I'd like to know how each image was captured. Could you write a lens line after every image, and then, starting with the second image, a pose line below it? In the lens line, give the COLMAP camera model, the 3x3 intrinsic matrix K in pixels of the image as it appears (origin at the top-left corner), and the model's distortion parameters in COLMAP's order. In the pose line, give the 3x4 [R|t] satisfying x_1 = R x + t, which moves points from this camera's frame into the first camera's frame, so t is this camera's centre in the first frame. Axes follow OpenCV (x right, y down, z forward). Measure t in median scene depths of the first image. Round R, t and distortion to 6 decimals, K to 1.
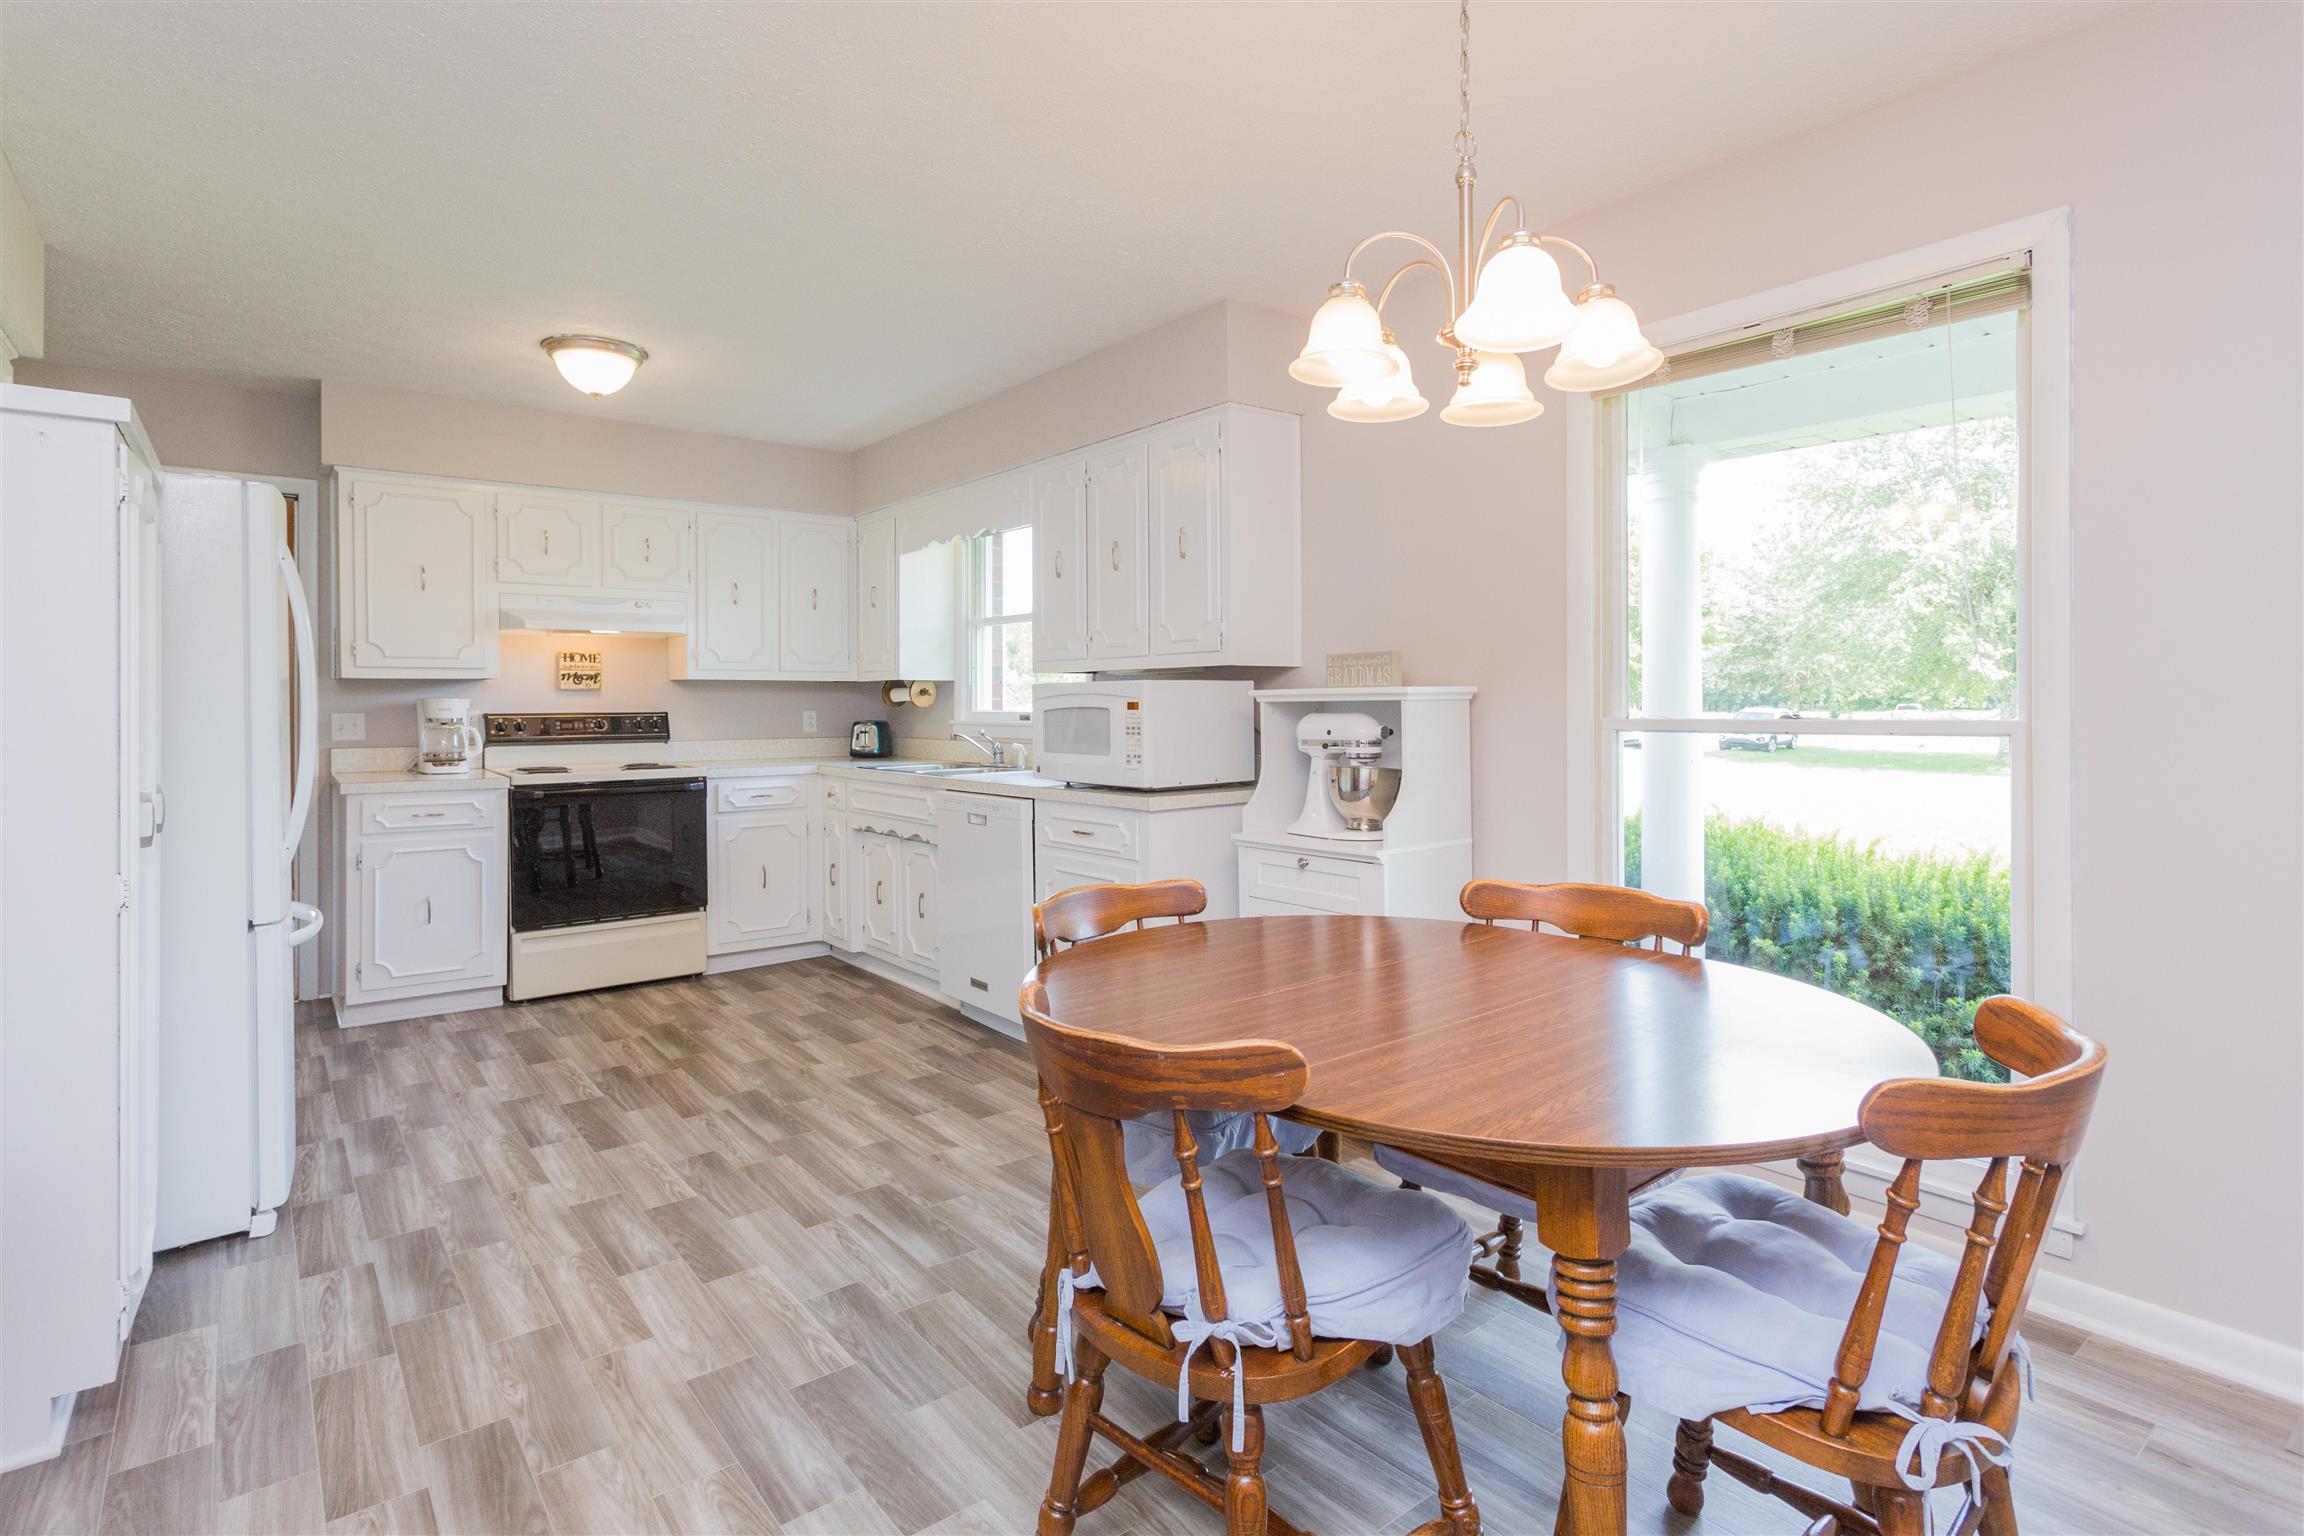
lens RADIAL K [[1101.0, 0, 1115.2], [0, 1101.0, 709.0], [0, 0, 1]] dist [0.000872, 0.001510]
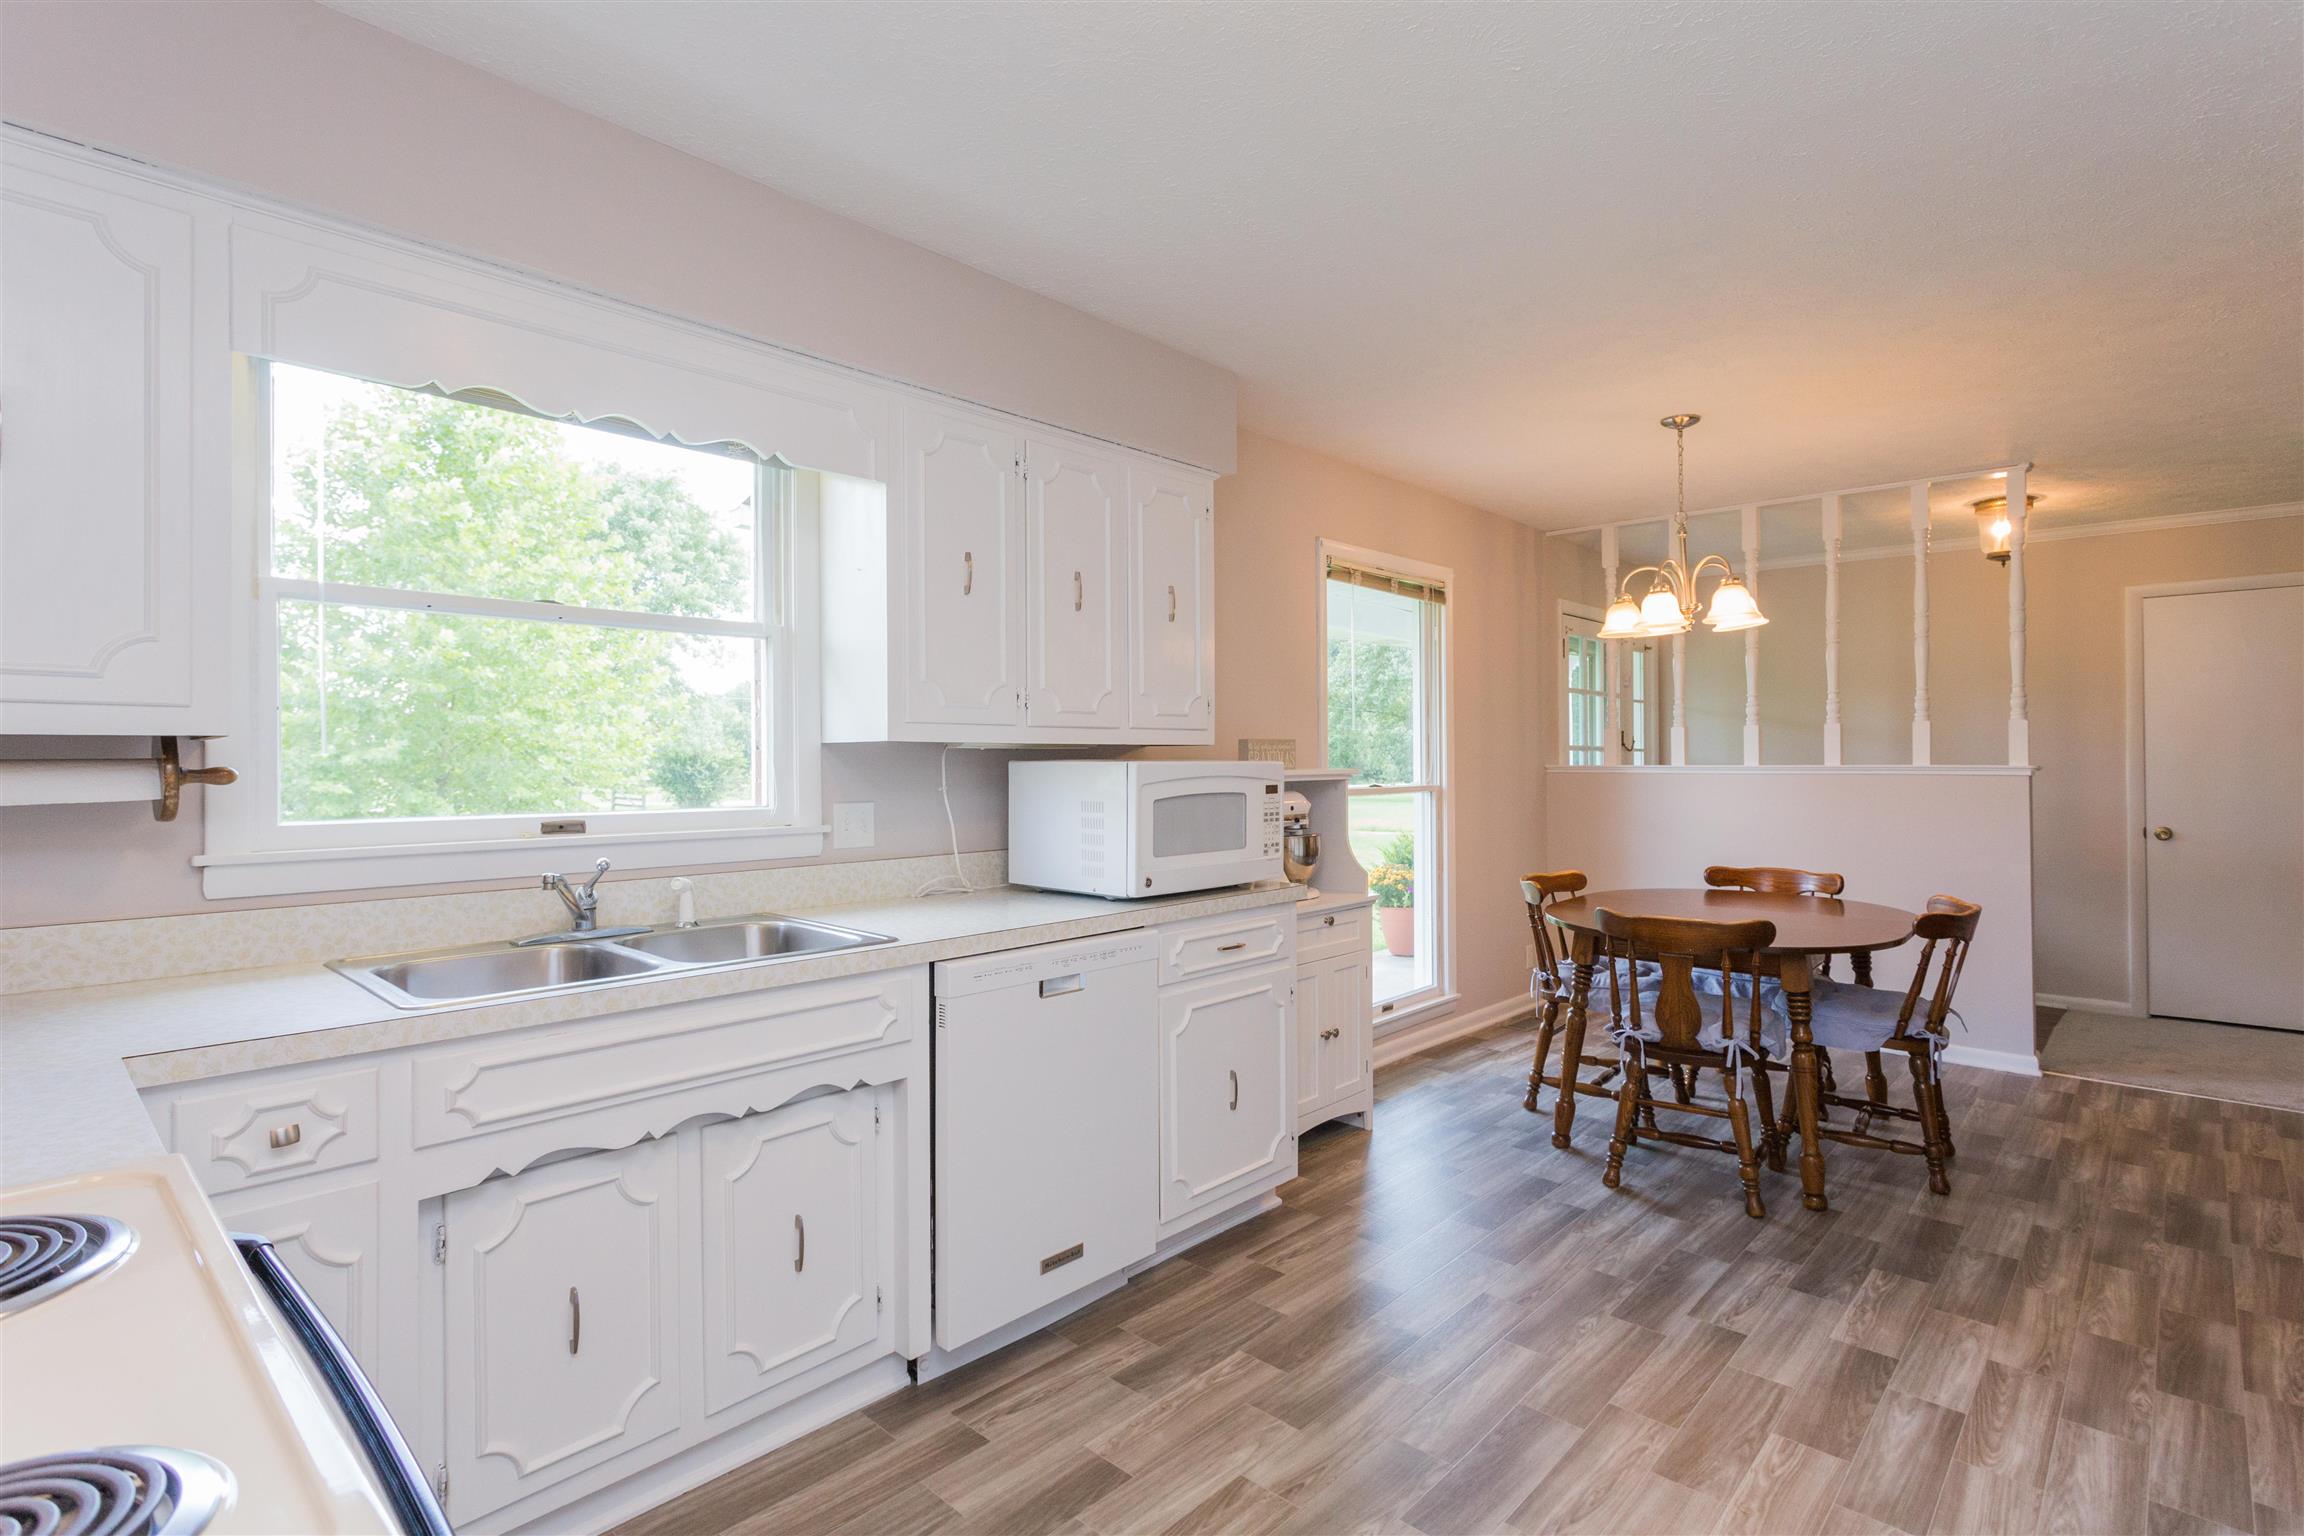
lens RADIAL K [[1101.0, 0, 1150.1], [0, 1101.0, 757.3], [0, 0, 1]] dist [0.000872, 0.001510]
pose [[-0.142500, 0.003881, 0.989787, -1.256261], [0.007788, 0.999966, -0.002800, -0.039933], [-0.989764, 0.007309, -0.142525, 1.781446]]
